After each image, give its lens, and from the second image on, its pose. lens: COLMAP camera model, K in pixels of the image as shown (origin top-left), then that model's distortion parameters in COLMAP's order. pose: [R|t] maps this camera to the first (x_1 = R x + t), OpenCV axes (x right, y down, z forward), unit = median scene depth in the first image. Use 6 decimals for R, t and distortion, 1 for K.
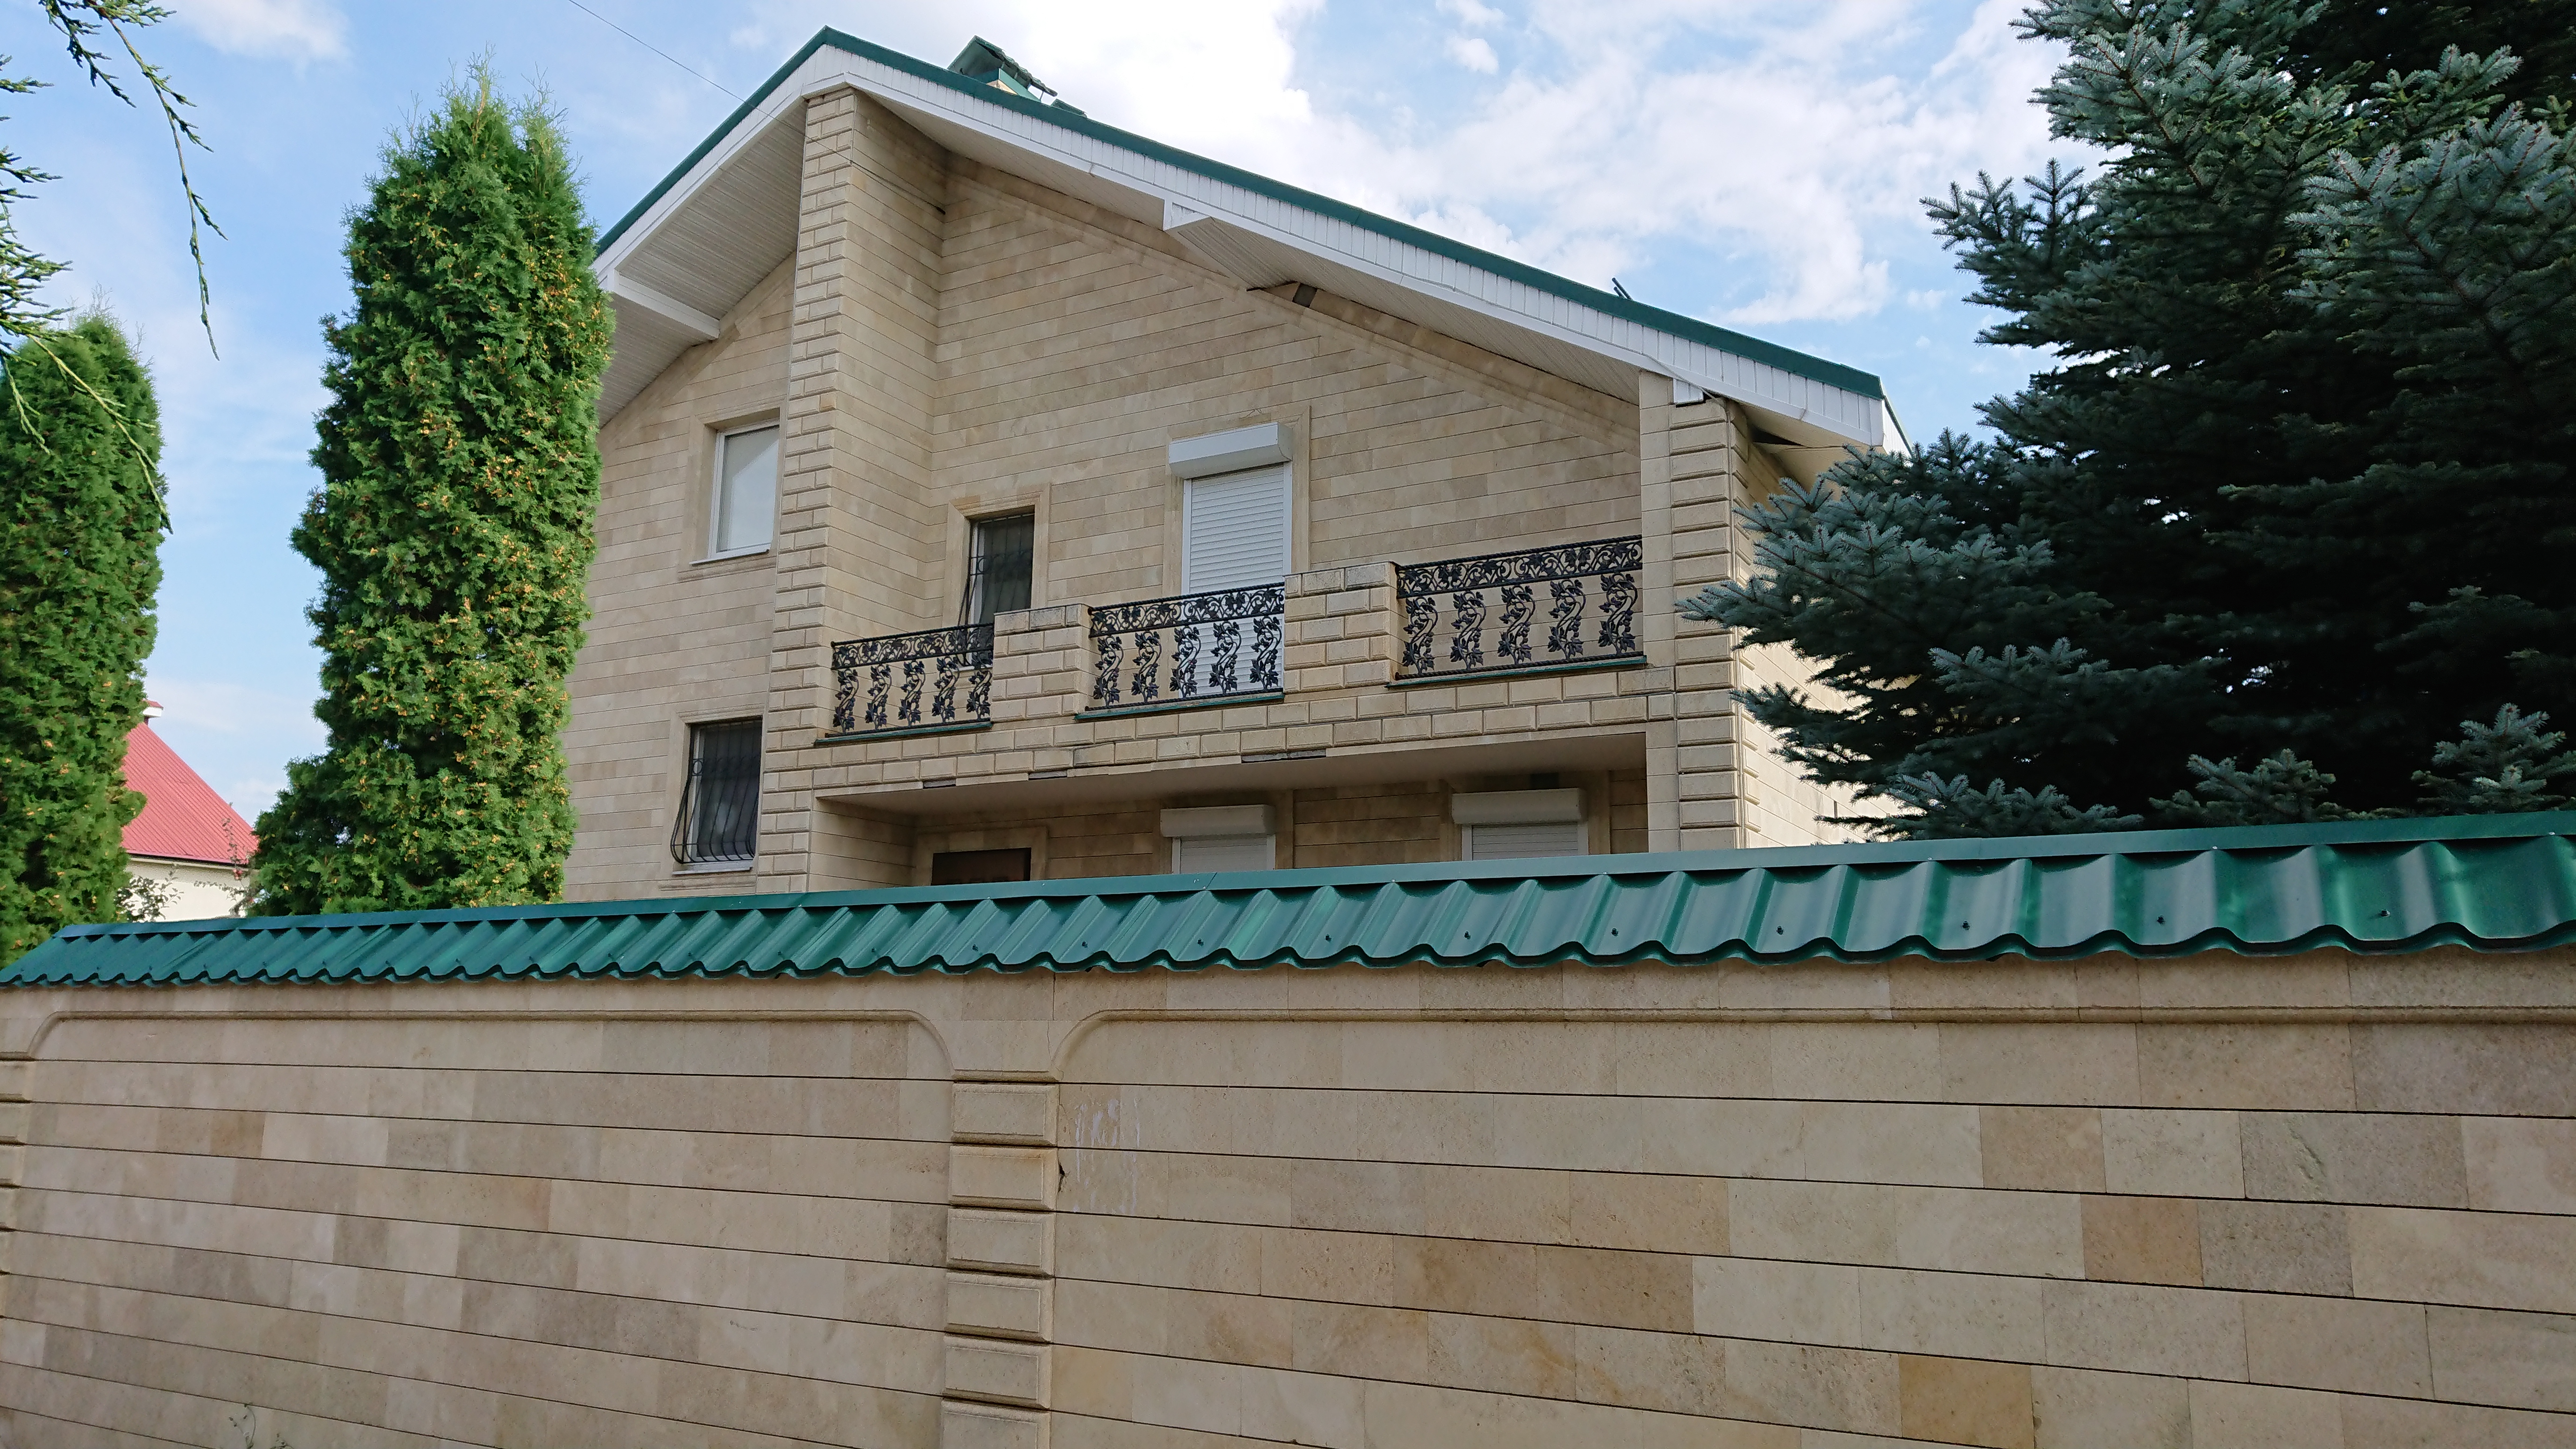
lens RADIAL K [[1768.5, 0, 1287.2], [0, 1768.5, 721.4], [0, 0, 1]] dist [-0.011904, 0.018504]
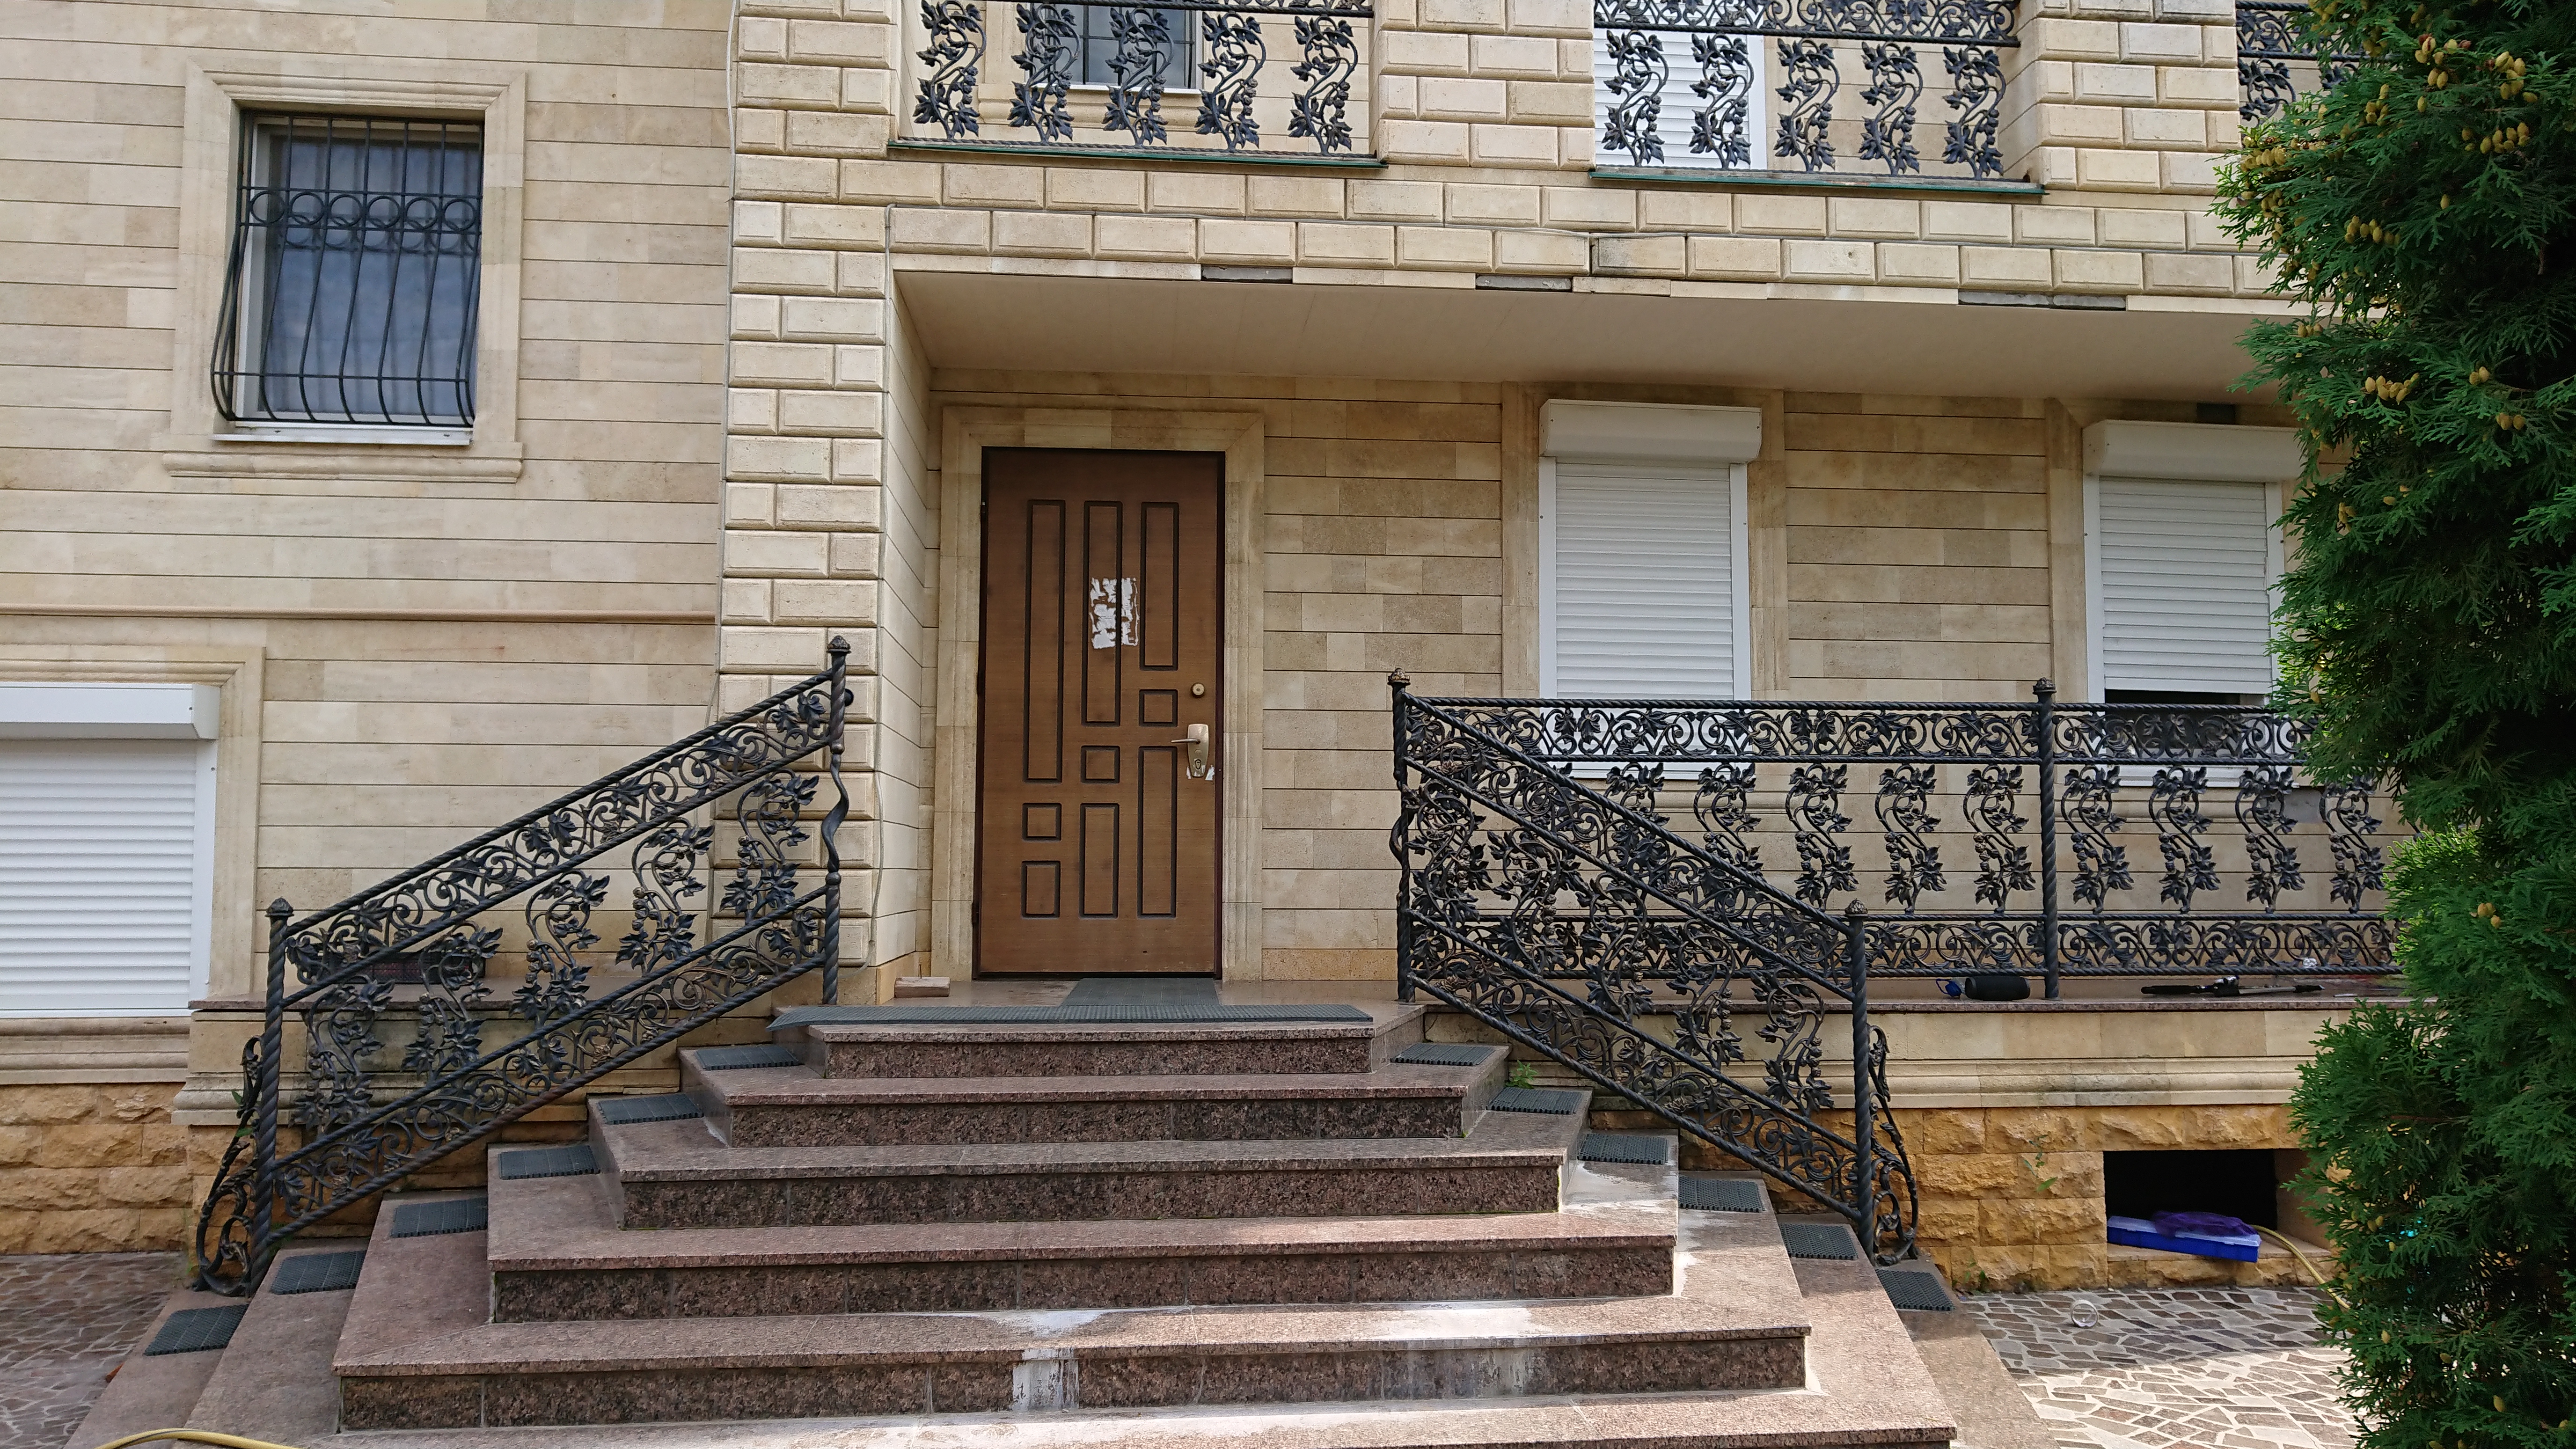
lens RADIAL K [[1768.5, 0, 1292.9], [0, 1768.5, 724.4], [0, 0, 1]] dist [-0.011904, 0.018504]
pose [[0.827360, 0.037902, 0.560392, -0.459150], [-0.095689, 0.992647, 0.074136, 0.121912], [-0.553461, -0.114961, 0.824903, 0.606279]]
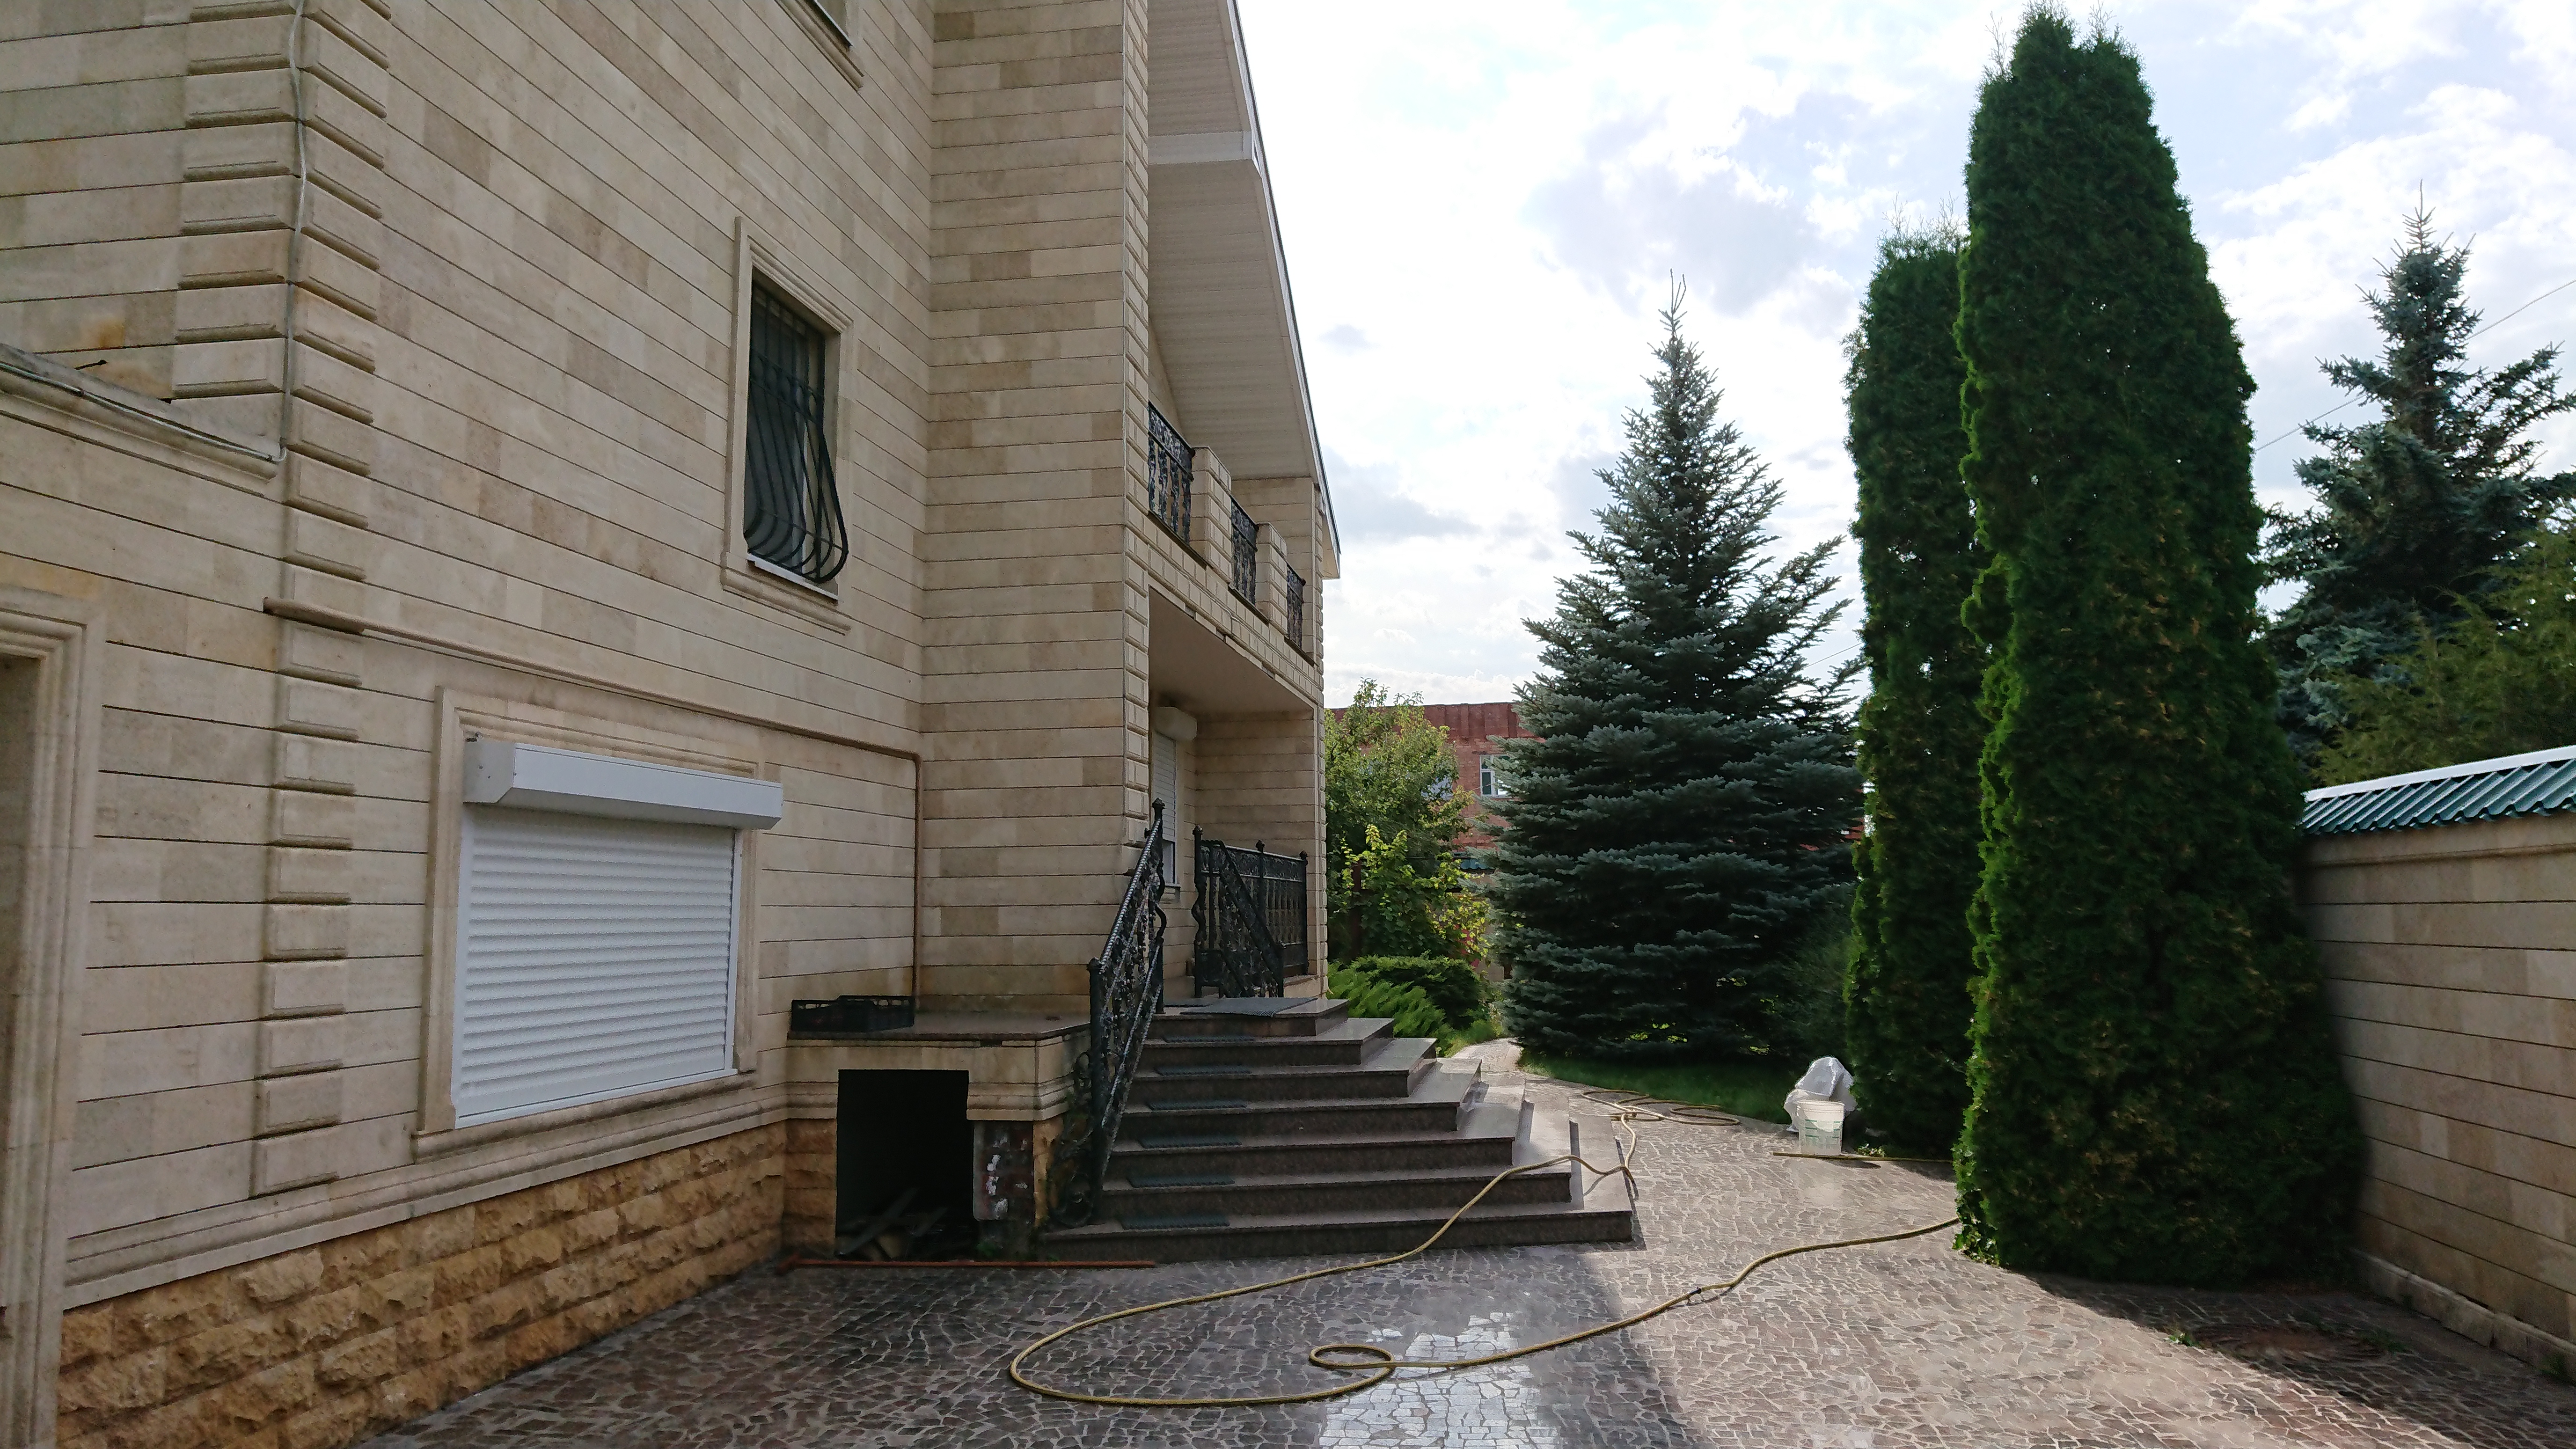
lens RADIAL K [[1768.5, 0, 1287.1], [0, 1768.5, 728.0], [0, 0, 1]] dist [-0.011904, 0.018504]
pose [[-0.326598, 0.091117, 0.940761, -1.082202], [-0.167905, 0.973917, -0.152619, 0.227483], [-0.930130, -0.207804, -0.302780, 1.260619]]
